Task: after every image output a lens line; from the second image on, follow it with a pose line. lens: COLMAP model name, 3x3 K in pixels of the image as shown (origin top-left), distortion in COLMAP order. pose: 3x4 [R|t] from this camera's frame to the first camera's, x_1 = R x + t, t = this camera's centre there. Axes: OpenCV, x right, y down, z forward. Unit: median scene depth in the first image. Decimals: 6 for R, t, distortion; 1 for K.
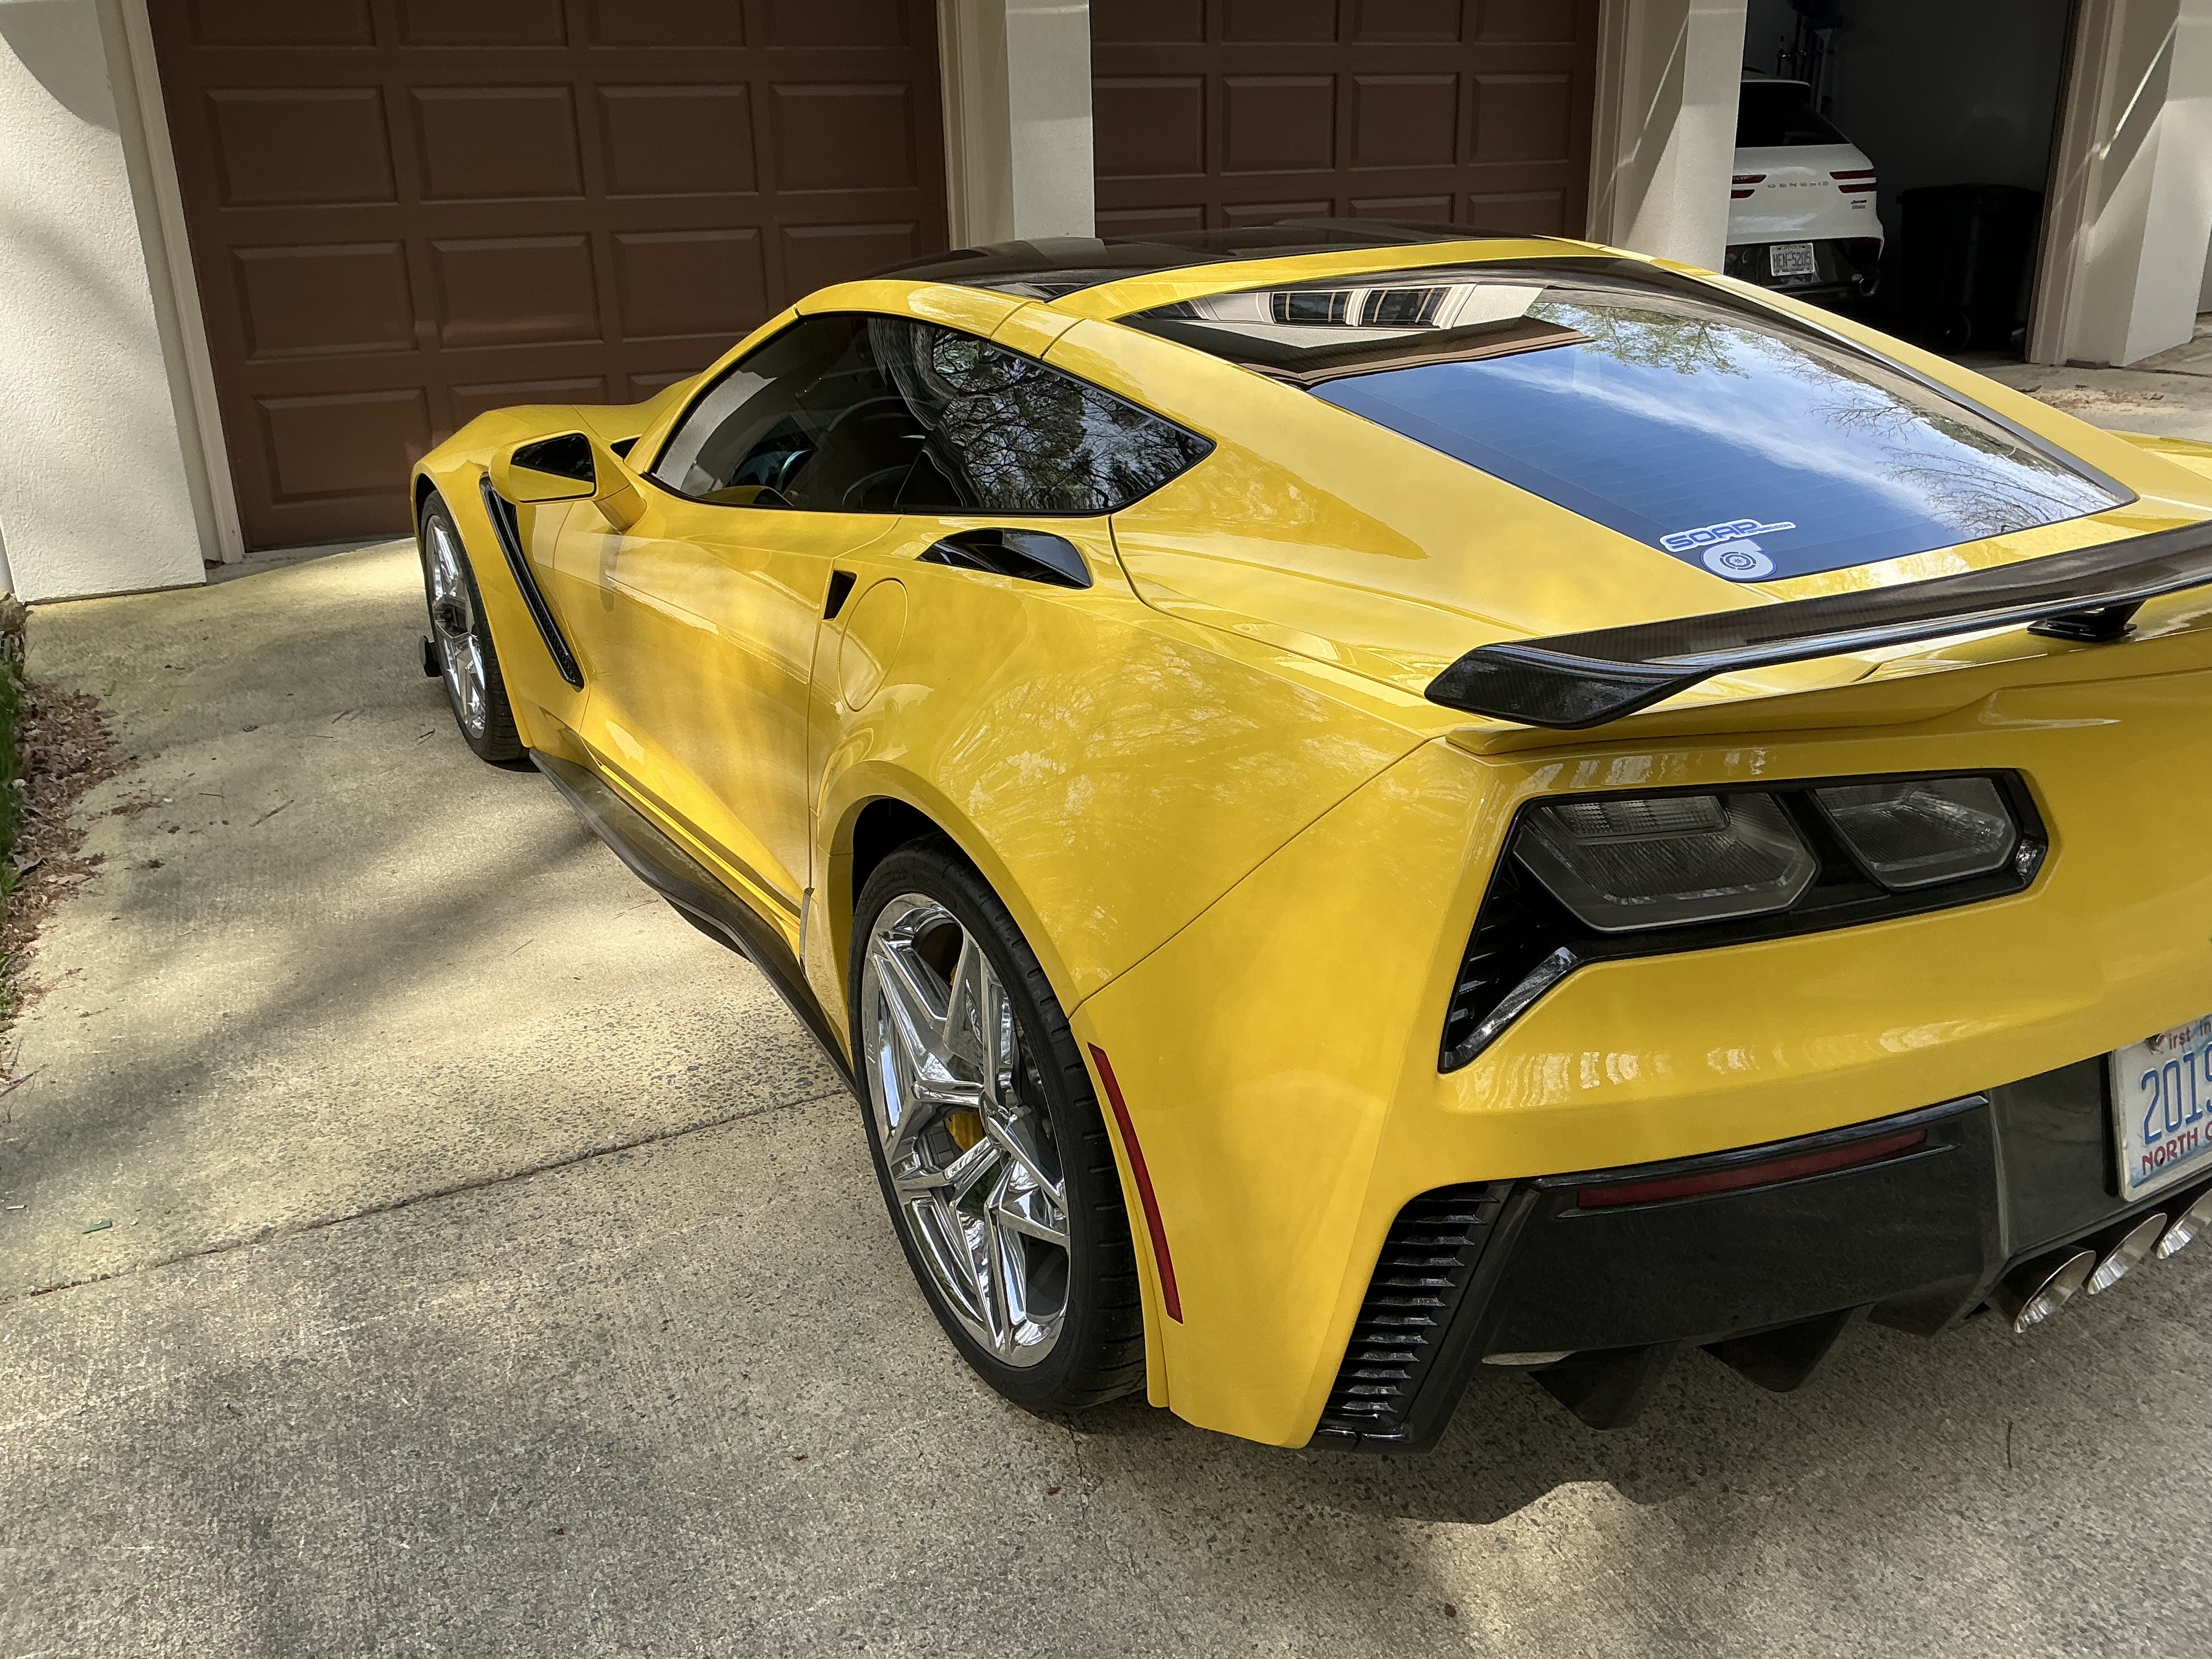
lens RADIAL K [[1961.8, 0, 1106.0], [0, 1961.8, 829.5], [0, 0, 1]] dist [-0.003352, -0.003892]
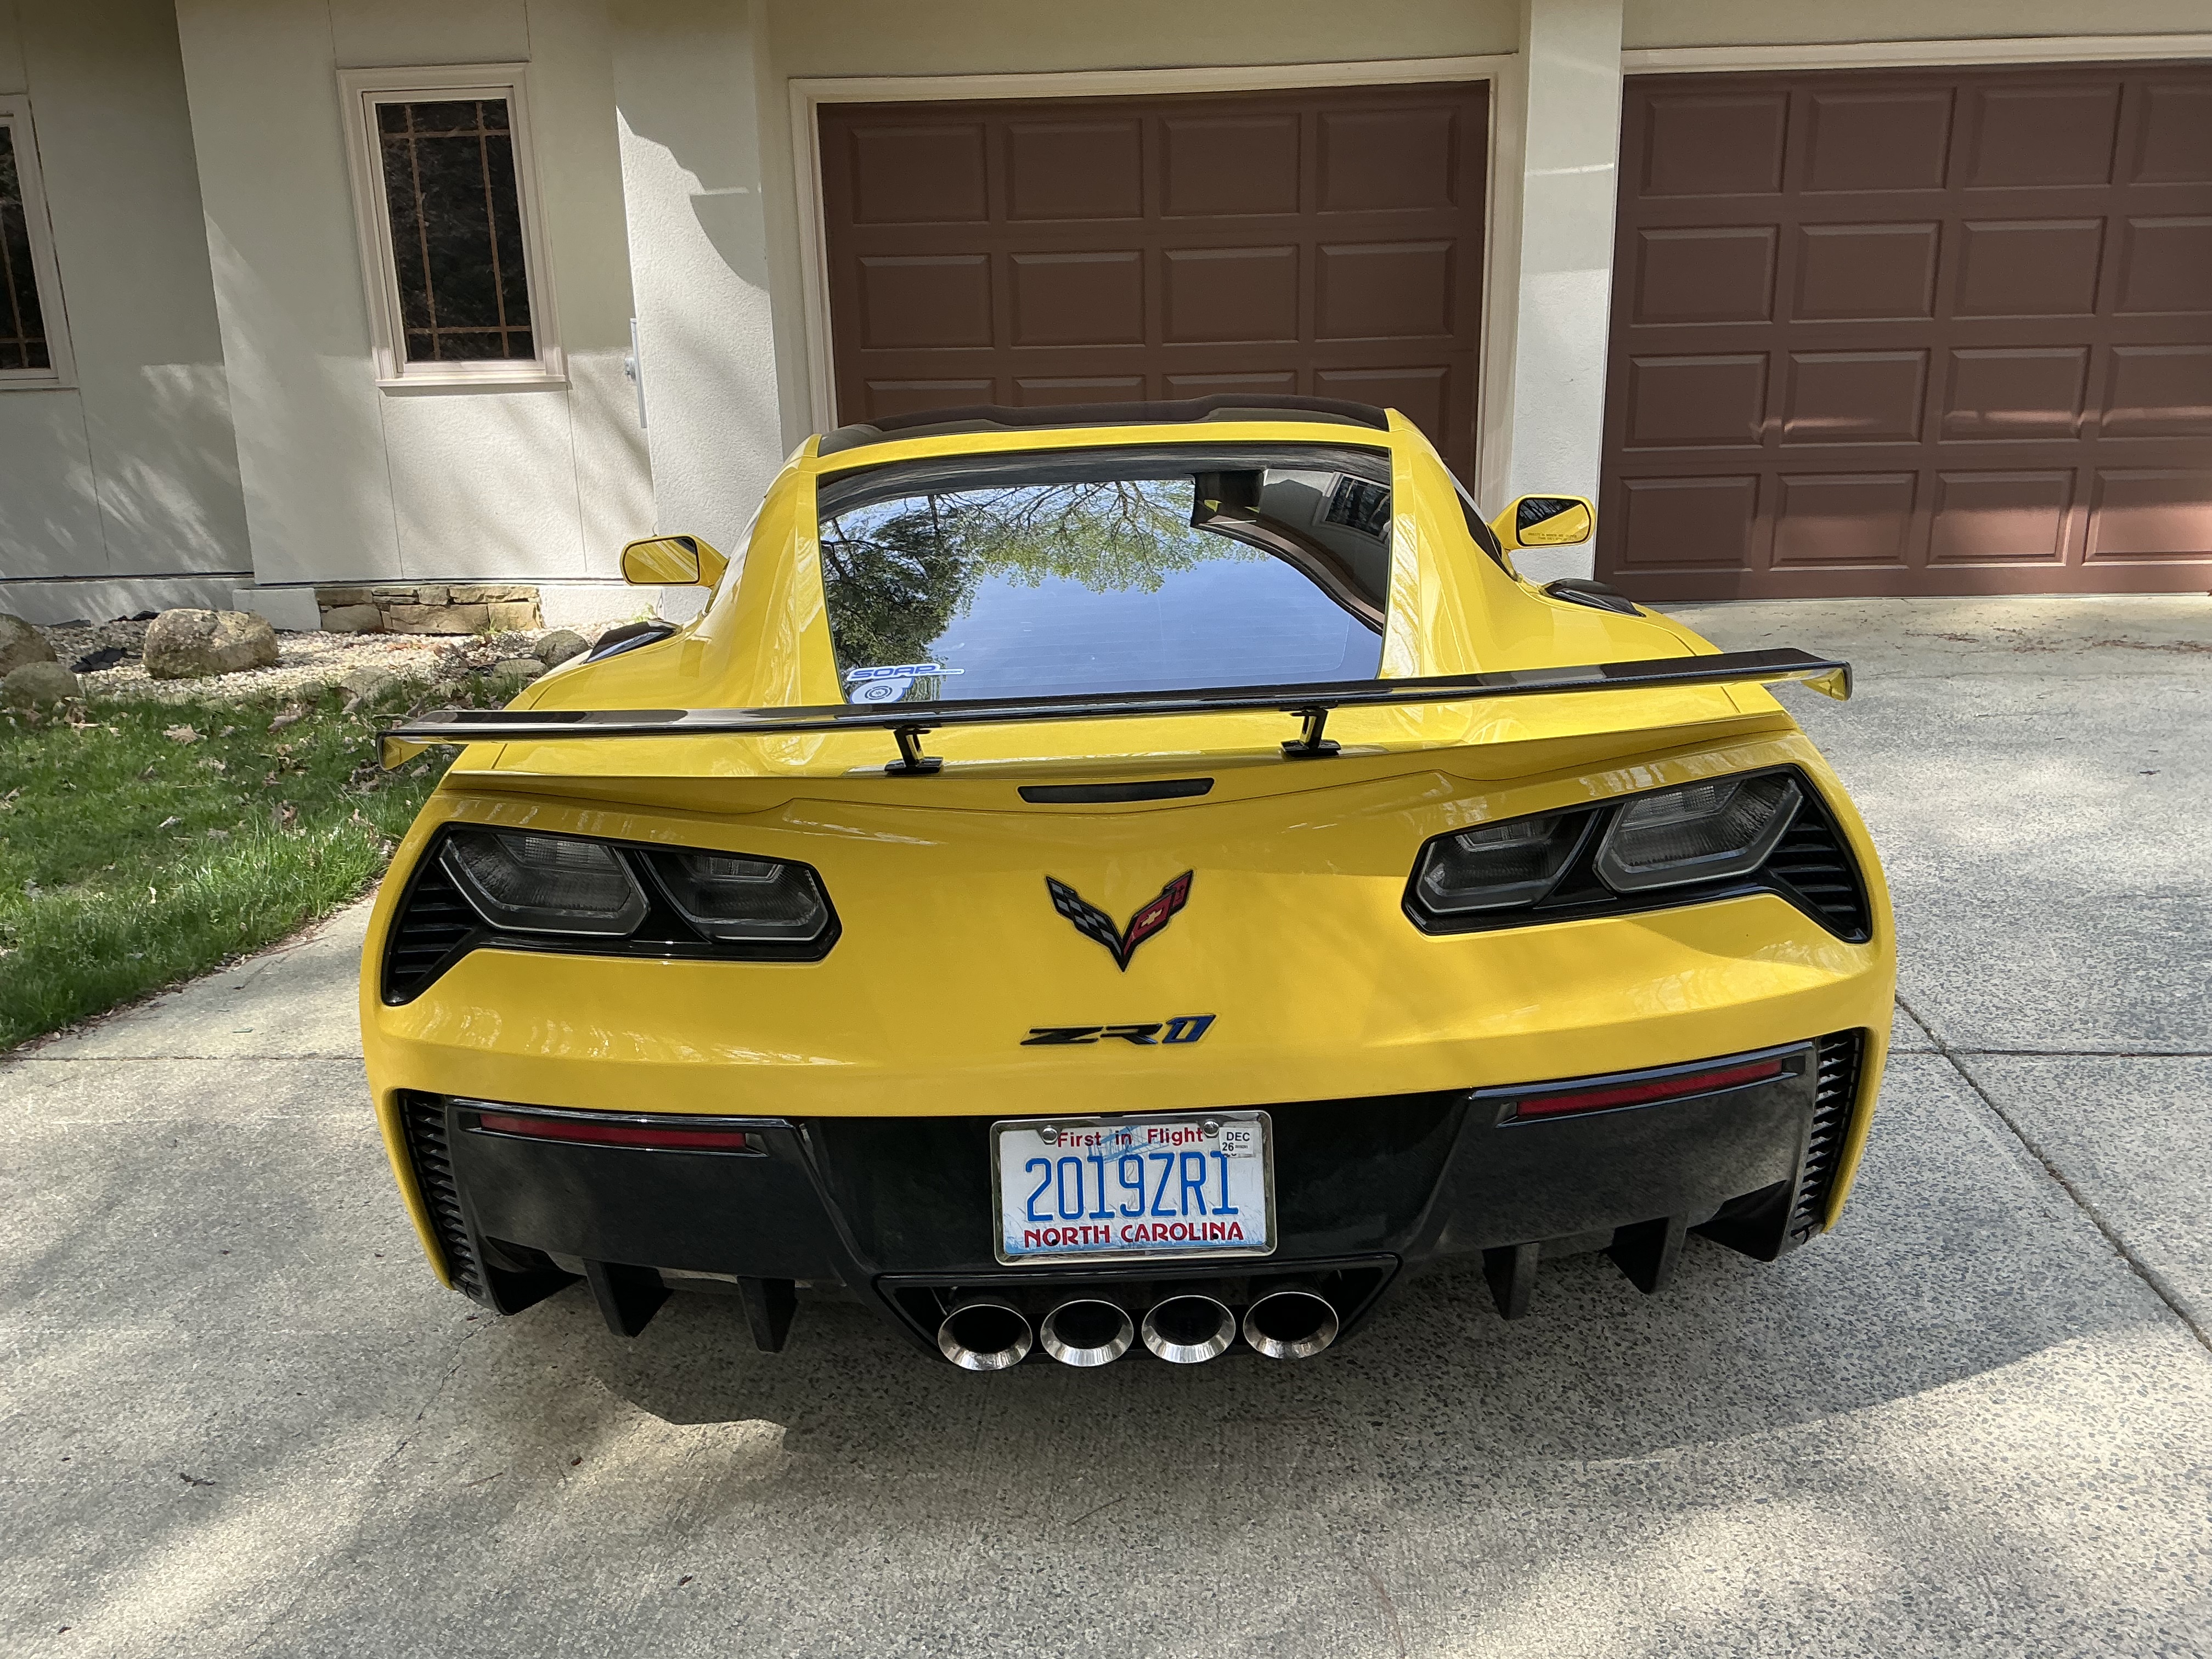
lens RADIAL K [[1953.5, 0, 1106.0], [0, 1953.5, 829.5], [0, 0, 1]] dist [0.119348, -0.250947]
pose [[0.851823, 0.139460, -0.504925, 1.096485], [-0.167891, 0.985745, -0.010973, -0.060458], [0.496197, 0.094119, 0.863094, 0.000601]]
